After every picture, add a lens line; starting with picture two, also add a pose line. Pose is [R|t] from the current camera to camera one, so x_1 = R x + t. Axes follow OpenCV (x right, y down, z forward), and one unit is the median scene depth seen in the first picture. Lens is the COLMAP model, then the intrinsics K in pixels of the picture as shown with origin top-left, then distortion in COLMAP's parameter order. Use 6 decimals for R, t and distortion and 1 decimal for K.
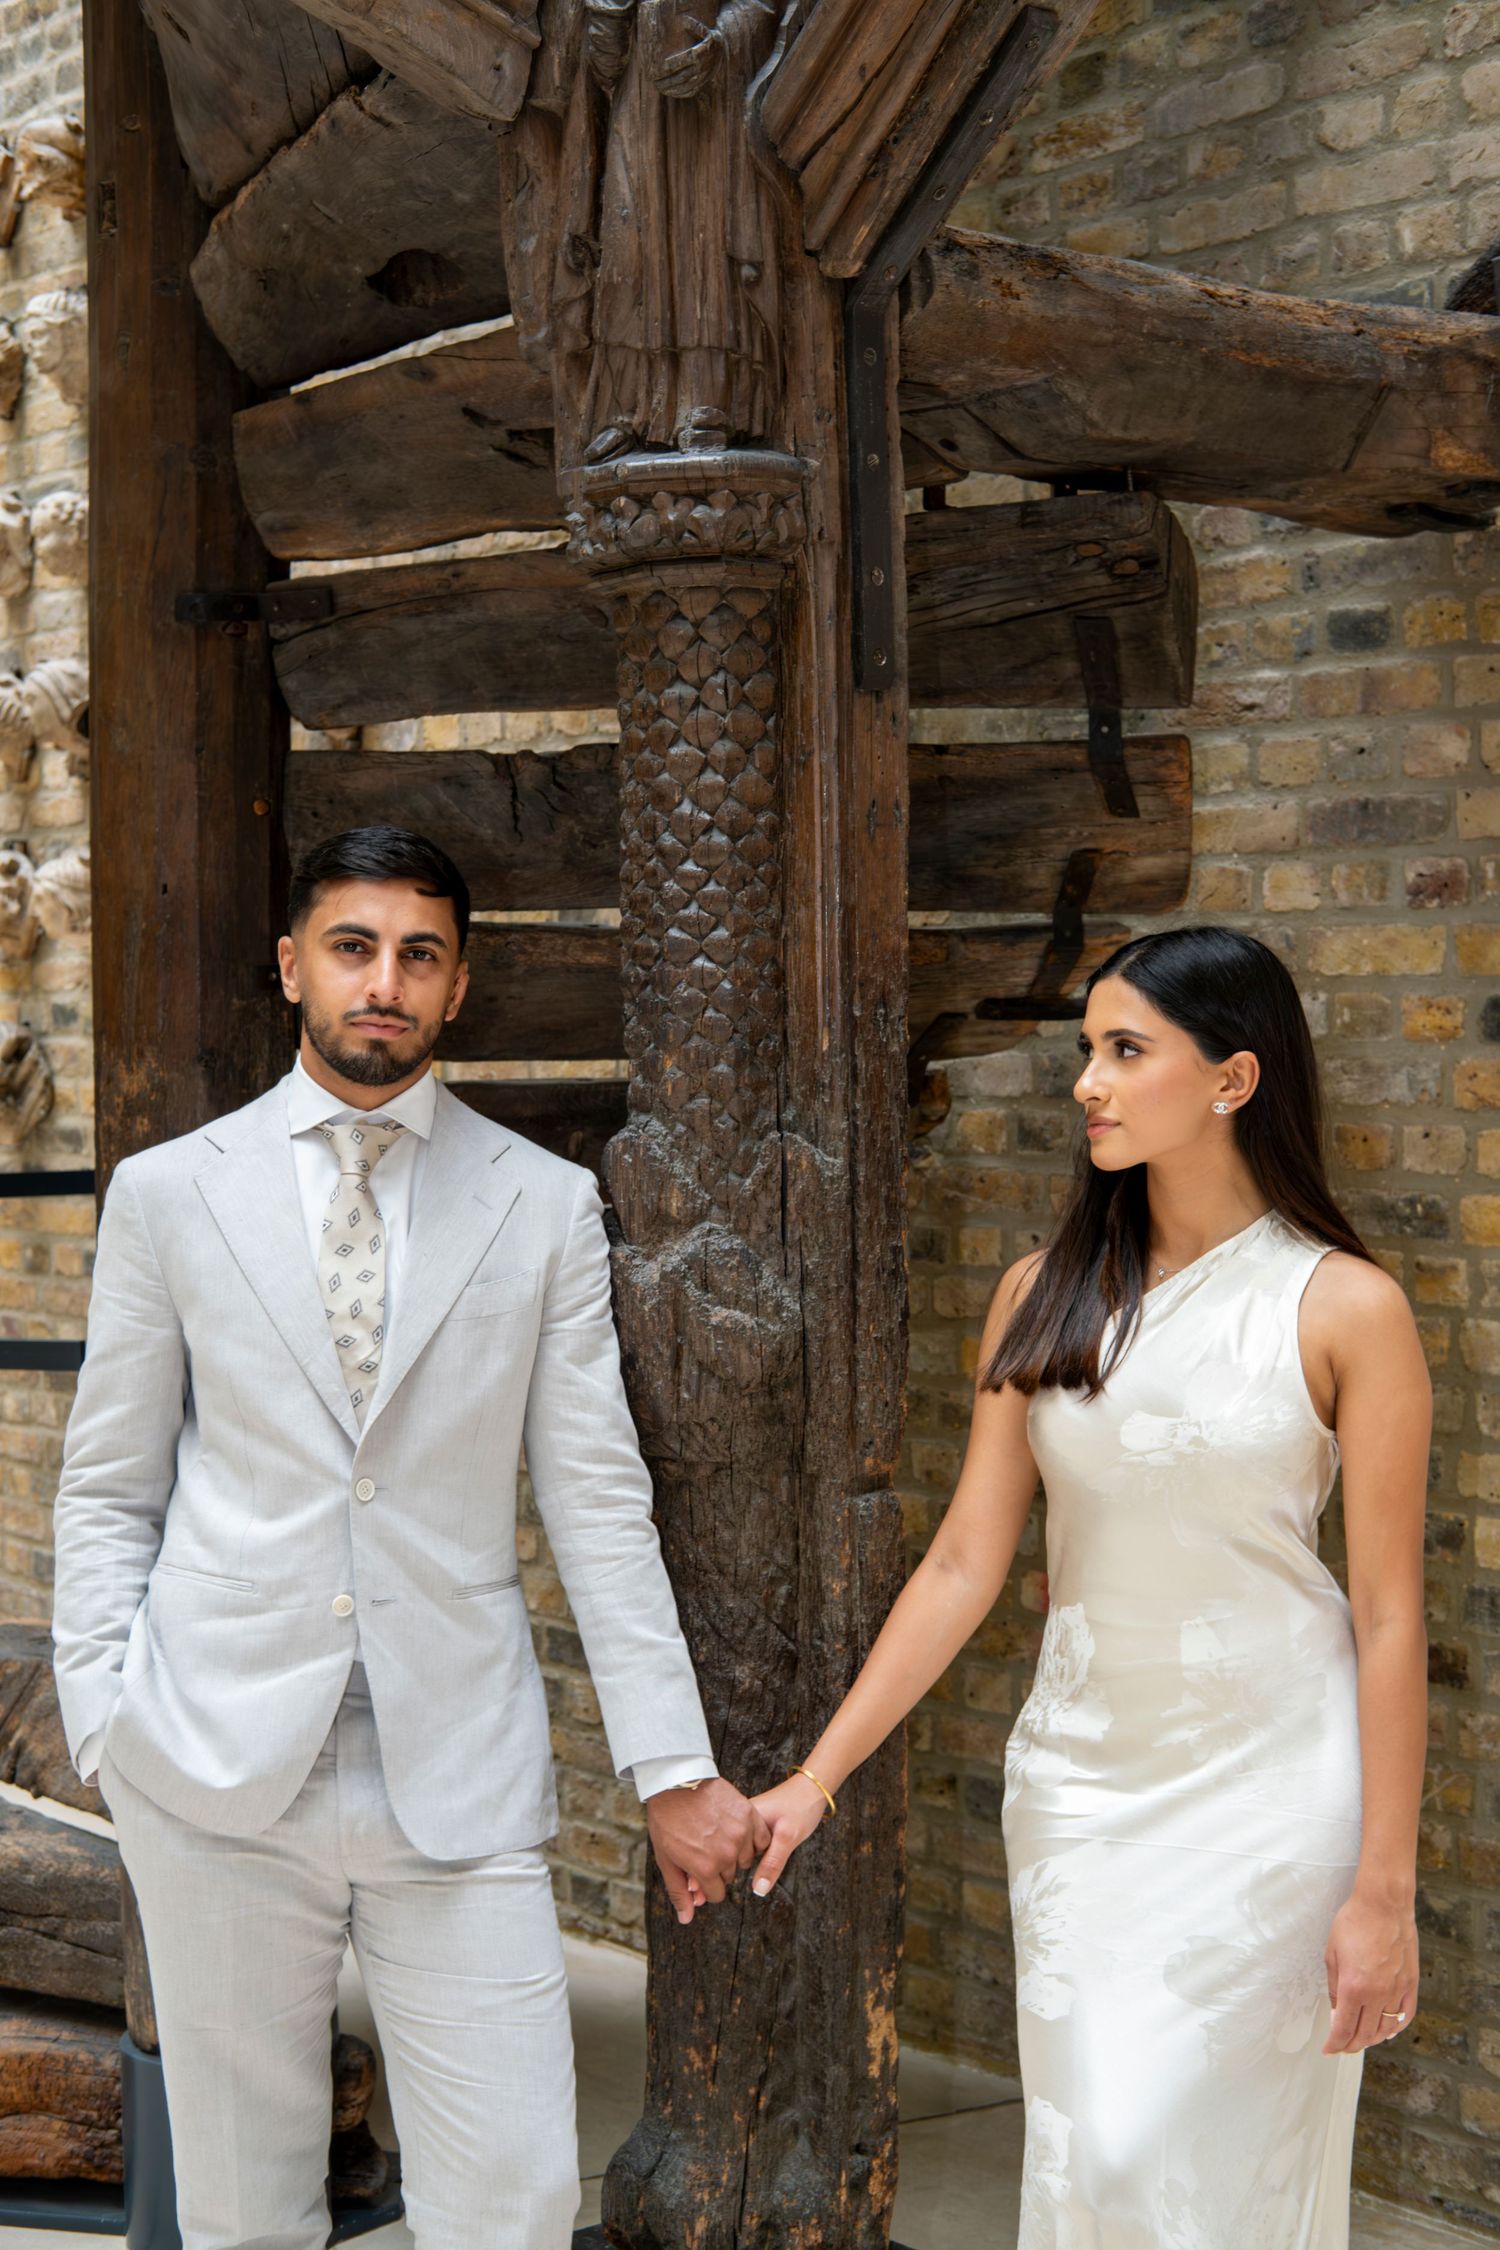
lens RADIAL K [[3485.4, 0, 750.0], [0, 3485.4, 1125.0], [0, 0, 1]] dist [-0.009761, 0.203846]
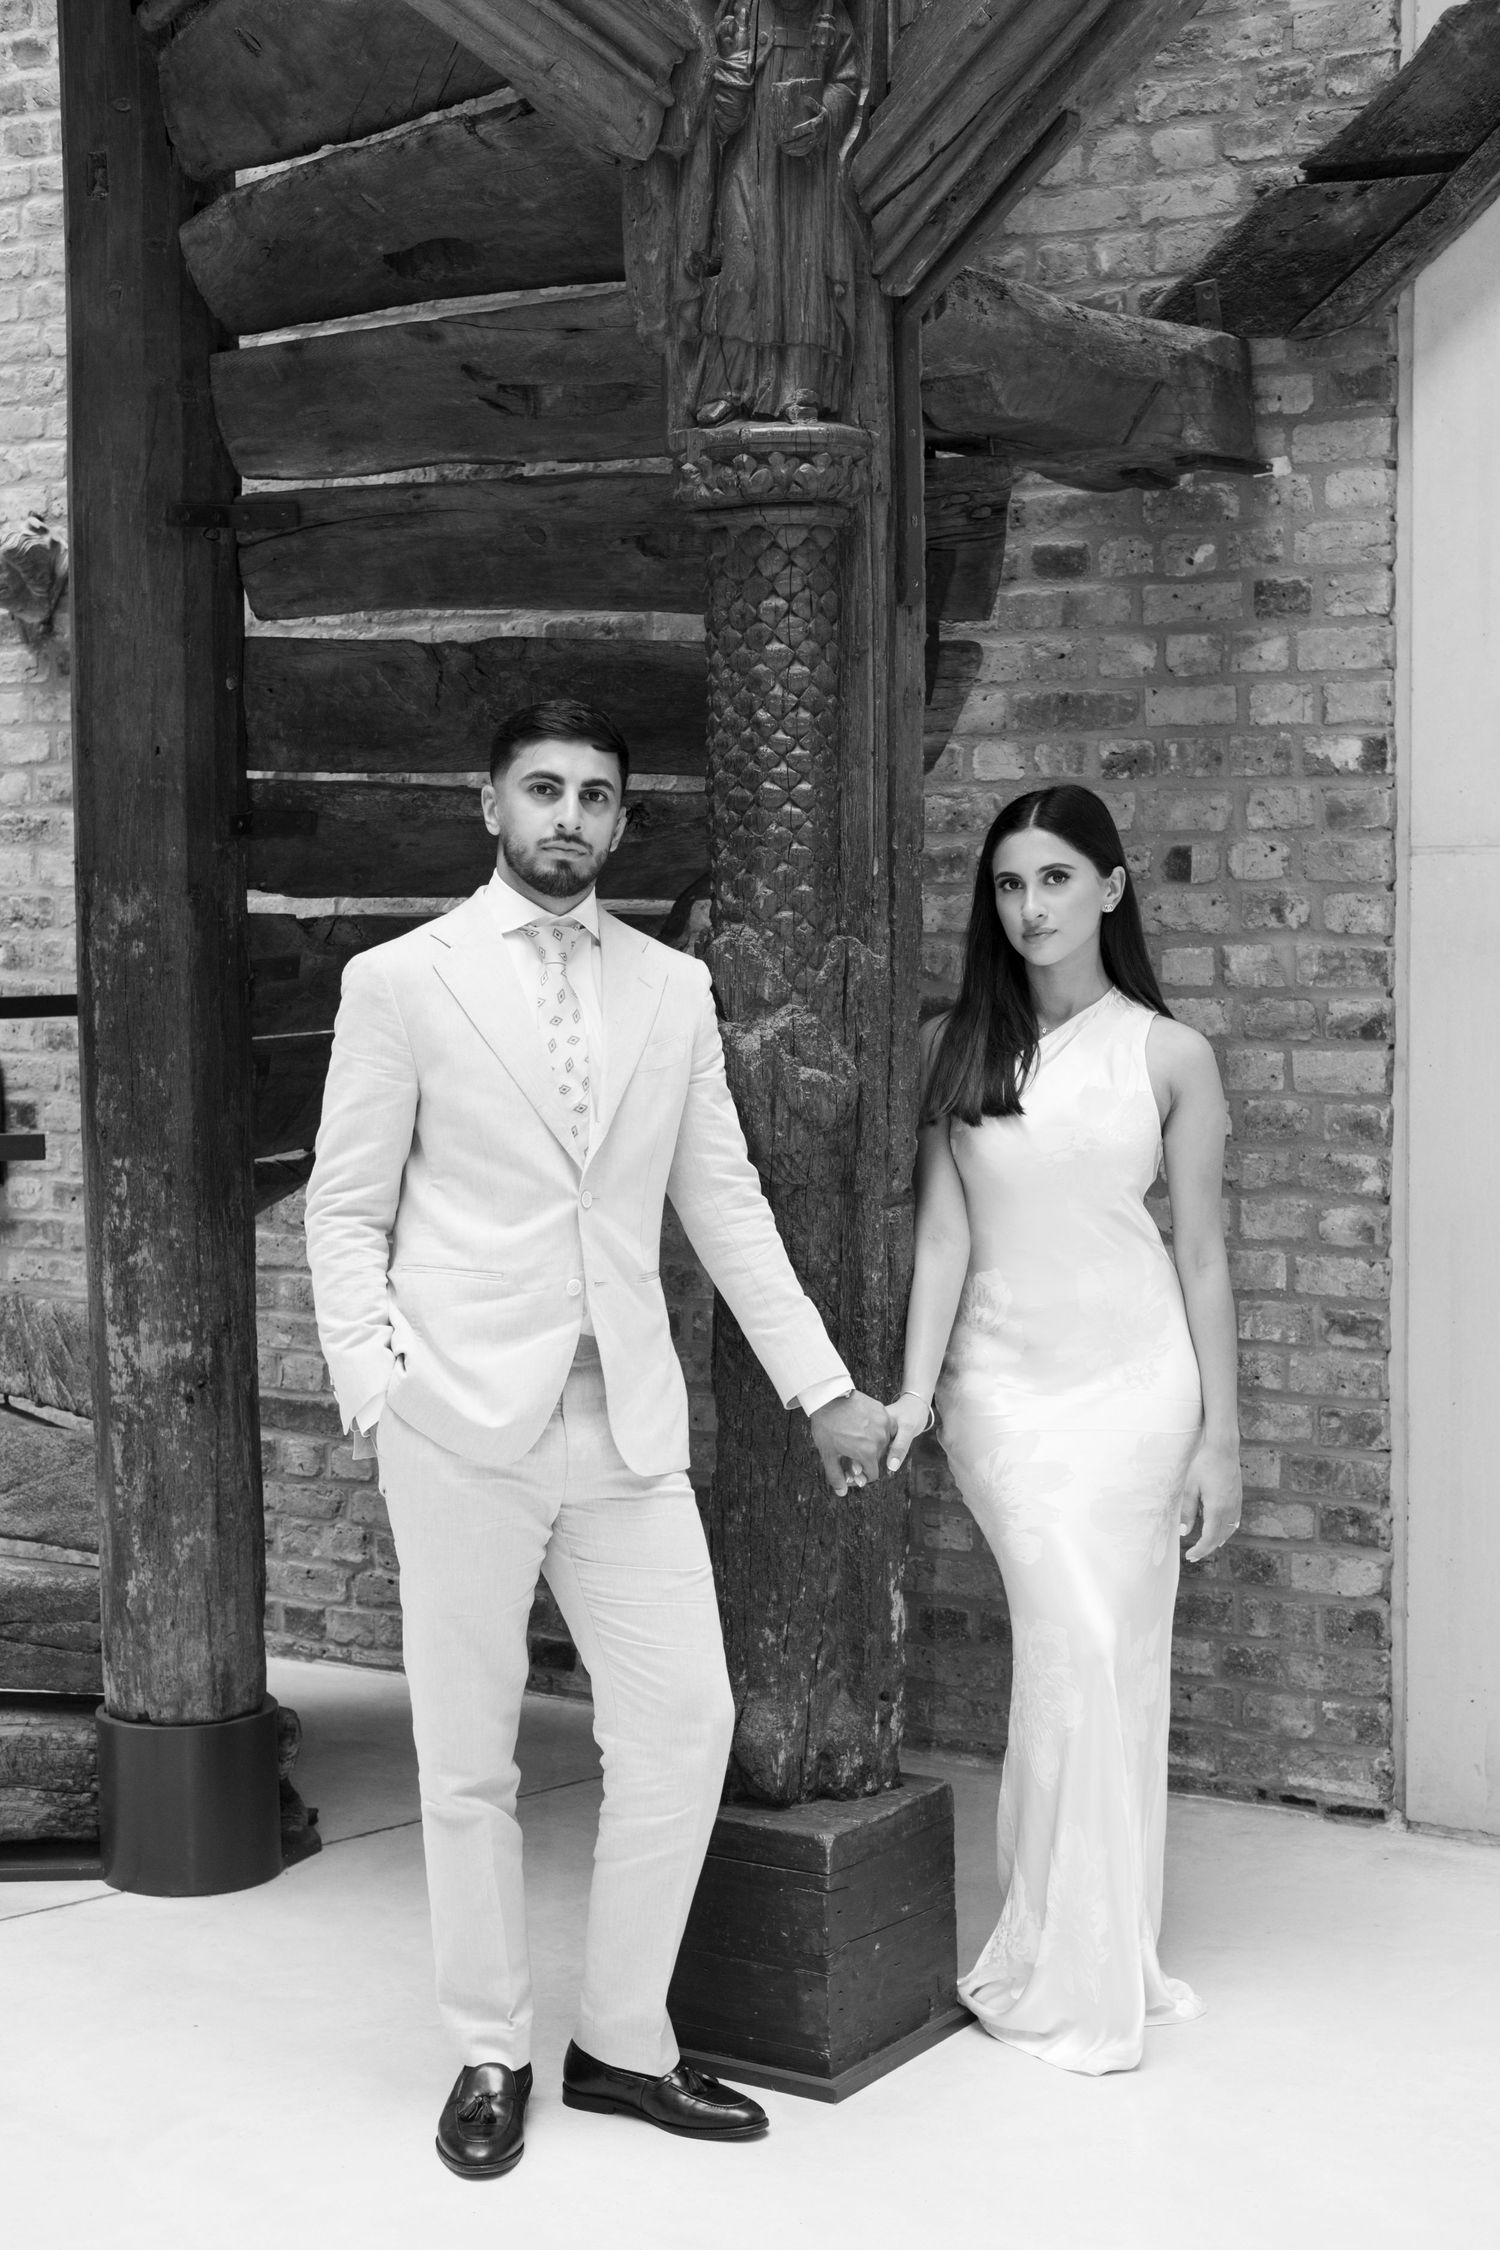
lens RADIAL K [[3485.4, 0, 750.0], [0, 3485.4, 1125.0], [0, 0, 1]] dist [-0.009761, 0.203846]
pose [[0.956486, -0.017335, 0.291261, -0.407293], [0.008453, 0.999461, 0.031724, 0.031148], [-0.291654, -0.027882, 0.956117, -0.263114]]
